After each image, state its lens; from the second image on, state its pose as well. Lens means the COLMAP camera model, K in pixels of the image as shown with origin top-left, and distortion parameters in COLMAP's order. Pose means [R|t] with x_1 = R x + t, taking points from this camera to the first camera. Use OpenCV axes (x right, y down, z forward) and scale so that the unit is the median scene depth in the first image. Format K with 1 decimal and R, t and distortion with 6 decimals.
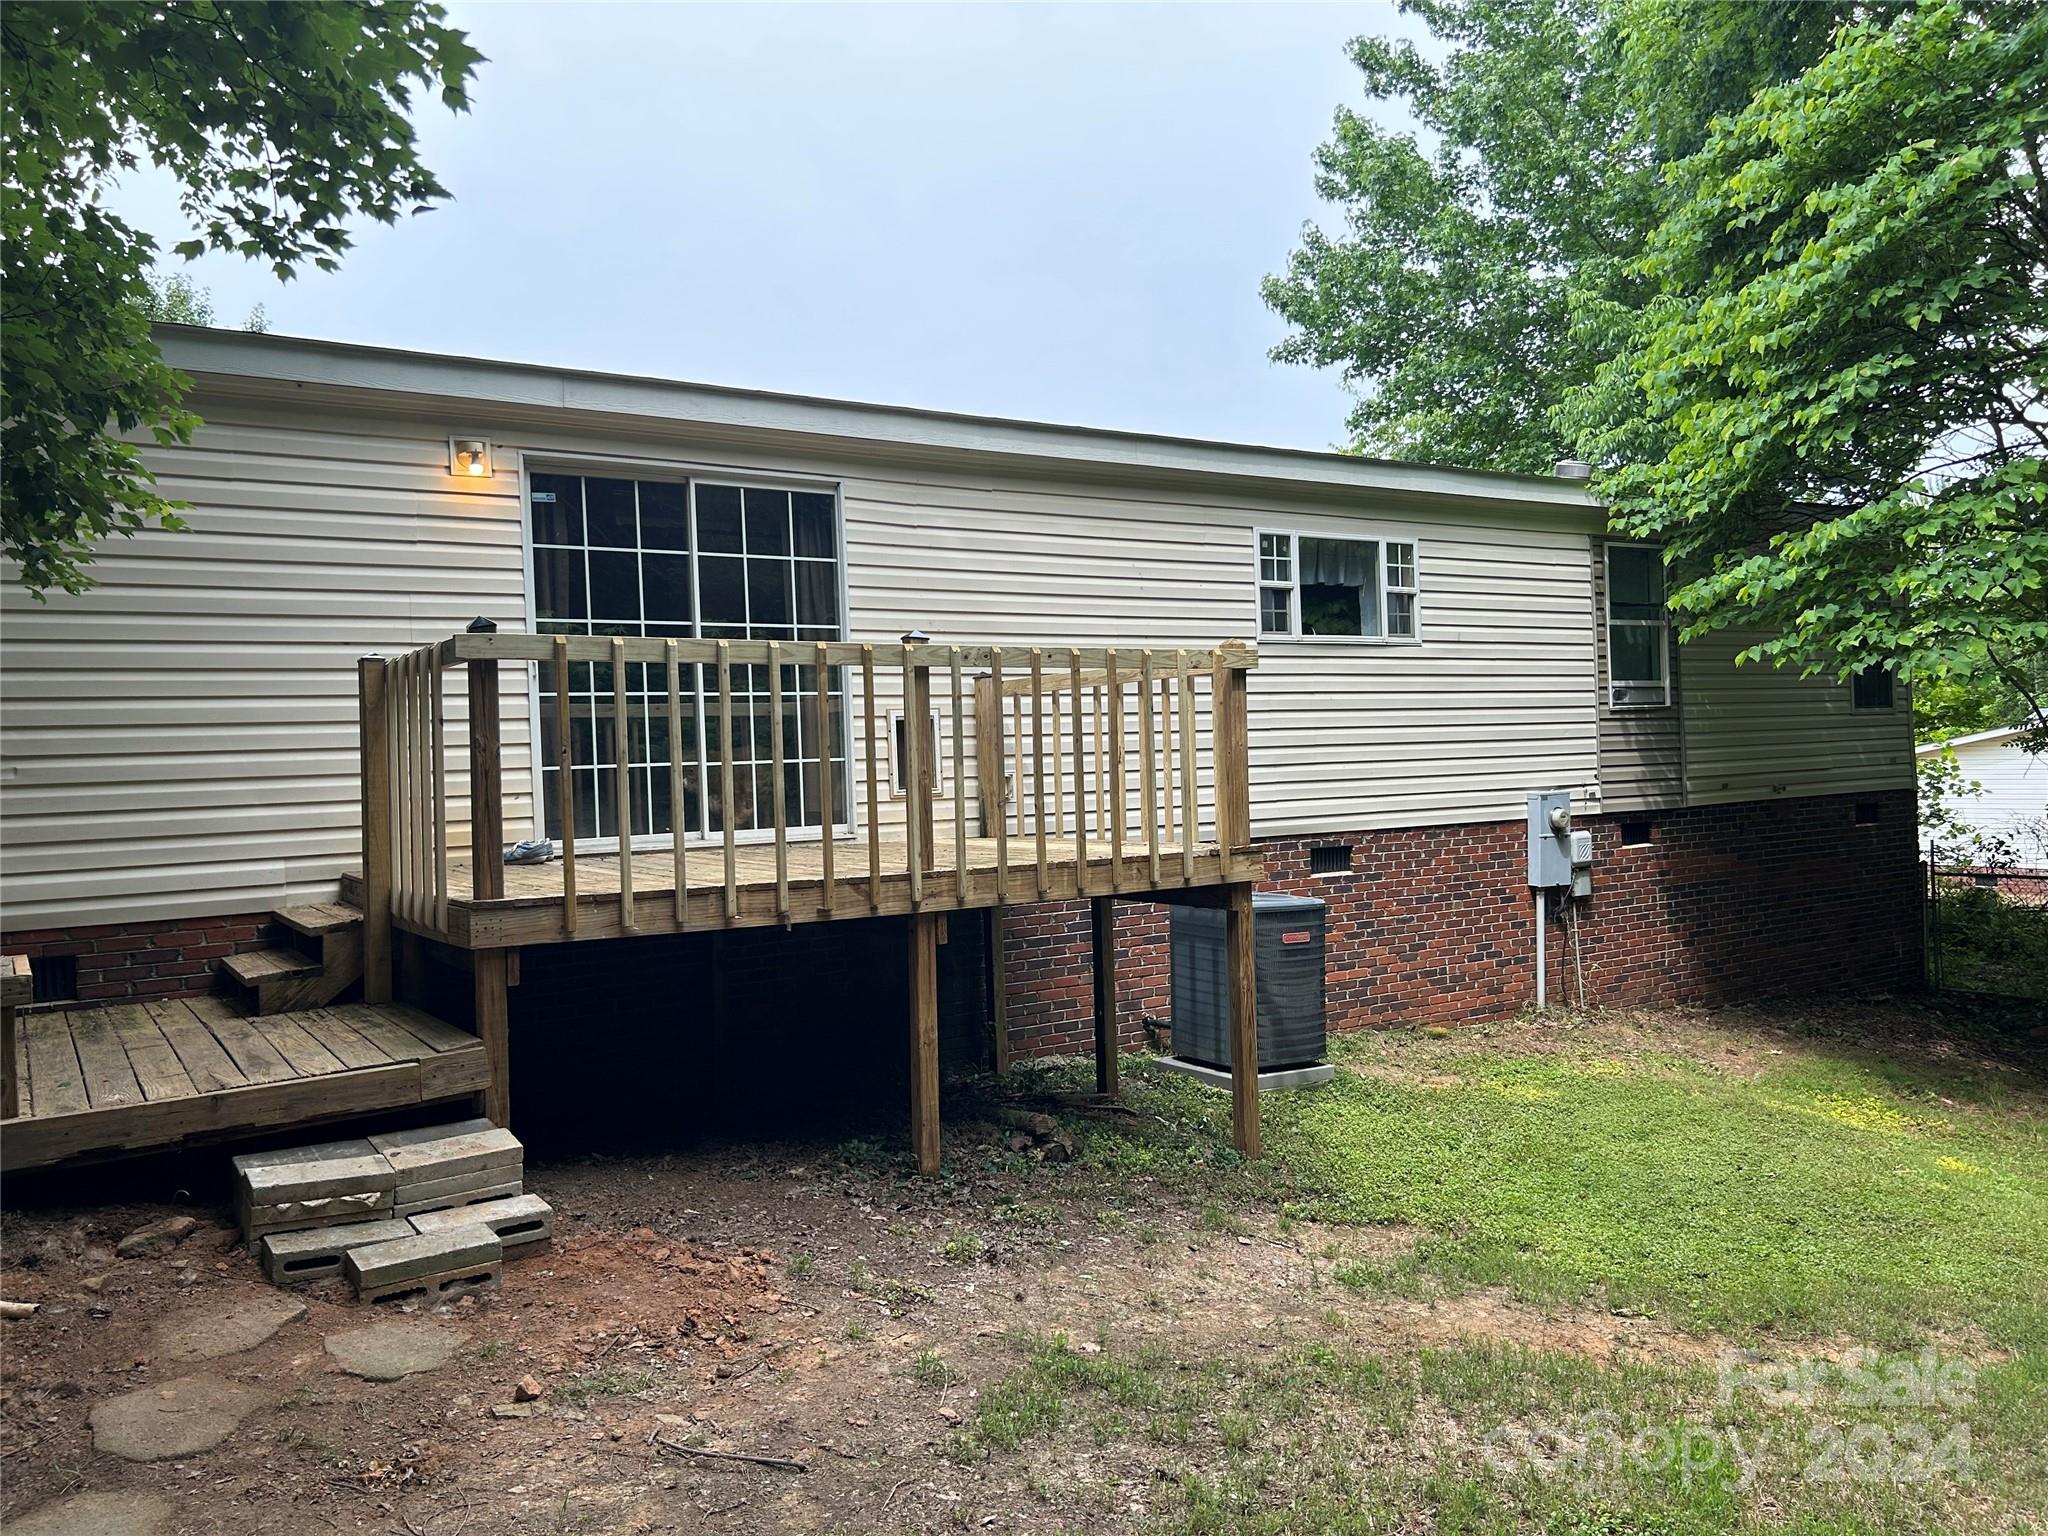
lens RADIAL K [[1567.1, 0, 1015.8], [0, 1567.1, 759.8], [0, 0, 1]] dist [0.055626, -0.058246]
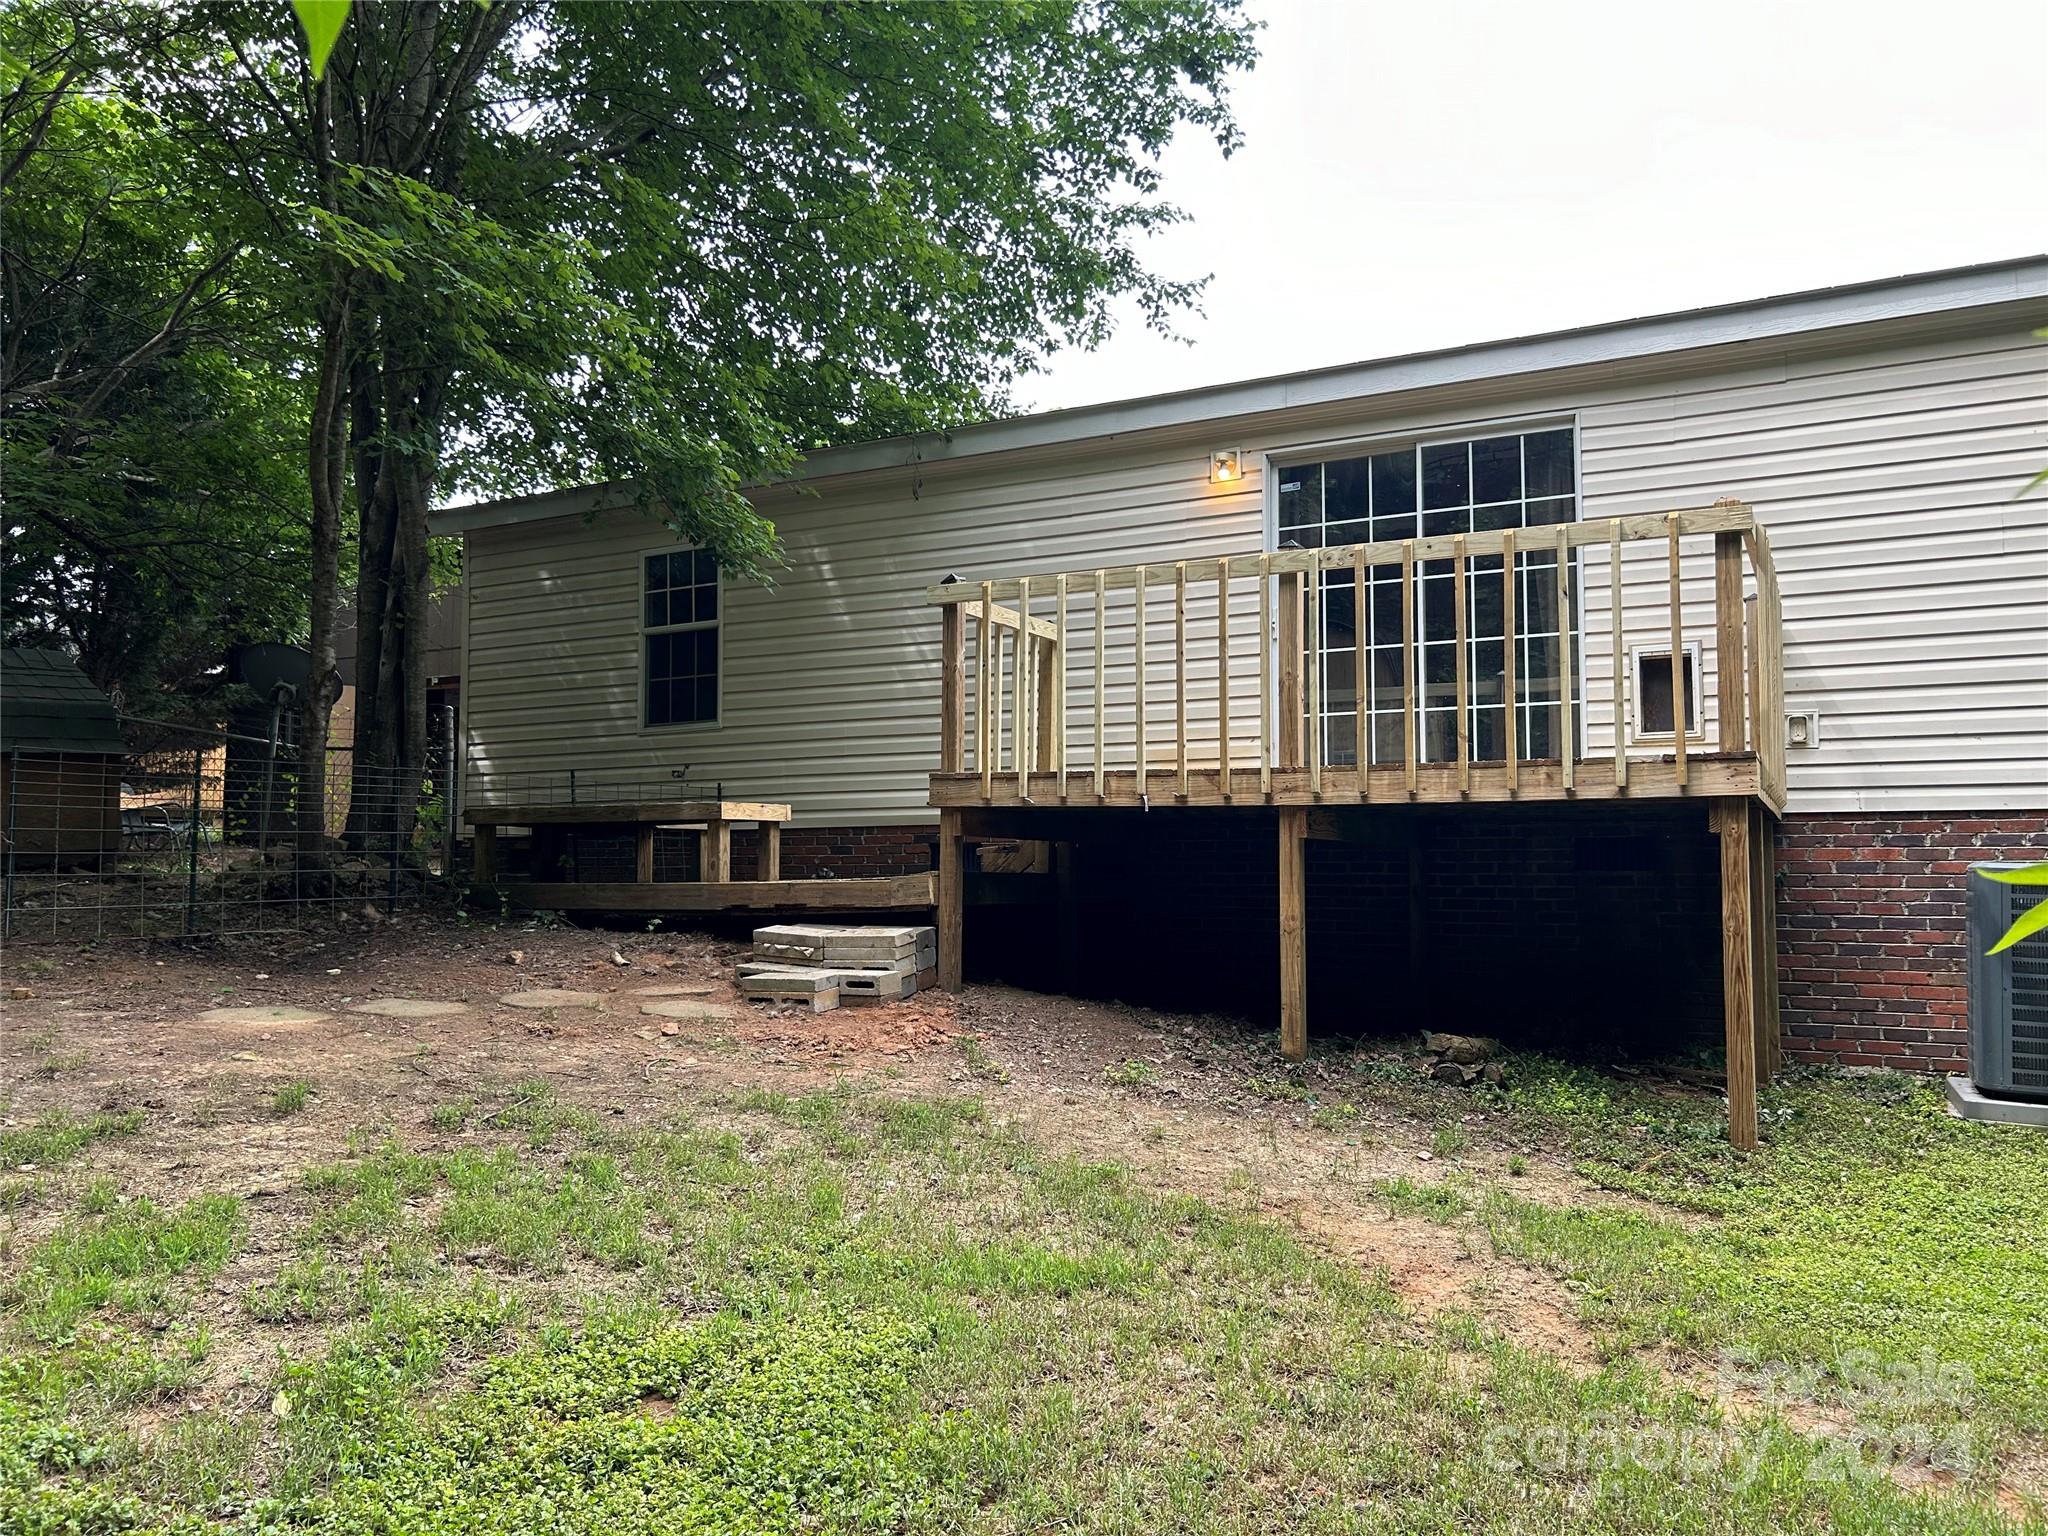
lens RADIAL K [[1567.1, 0, 1028.4], [0, 1567.1, 772.3], [0, 0, 1]] dist [0.055626, -0.058246]
pose [[0.459868, -0.026046, -0.887605, 0.508252], [-0.023576, 0.998859, -0.041526, 0.078123], [0.887675, 0.040023, 0.458729, 0.233687]]
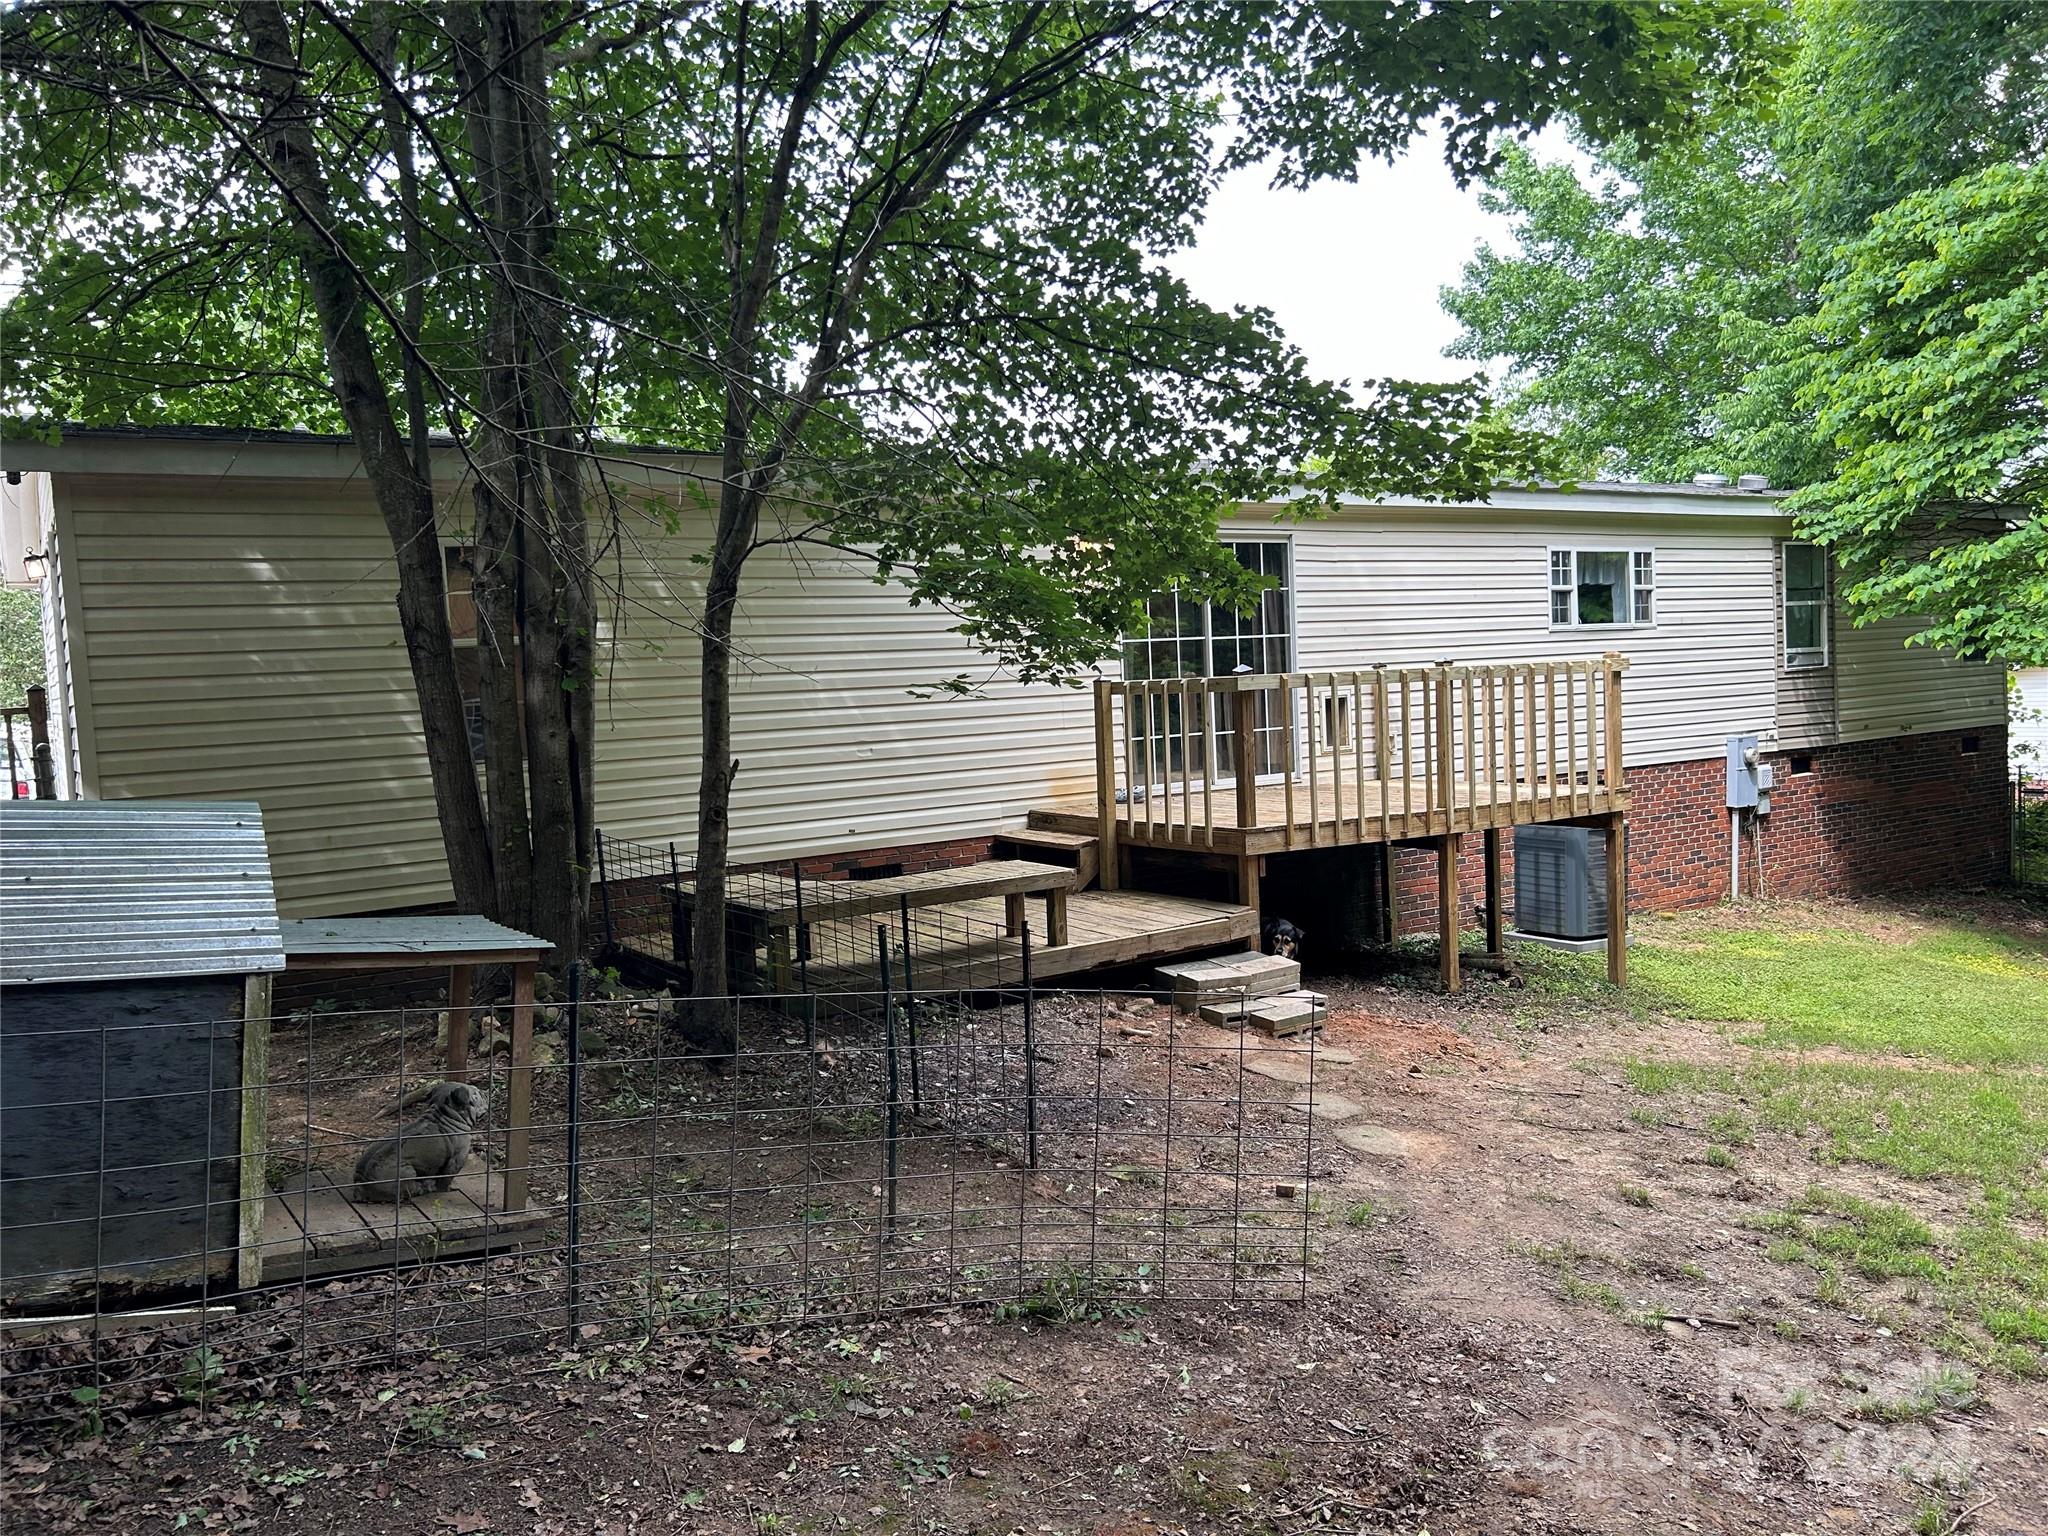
lens RADIAL K [[1567.1, 0, 1024.1], [0, 1567.1, 766.7], [0, 0, 1]] dist [0.055626, -0.058246]
pose [[0.999934, -0.010969, -0.003312, -0.312813], [0.011139, 0.998331, 0.056670, -0.042730], [0.002685, -0.056703, 0.998387, -0.391303]]
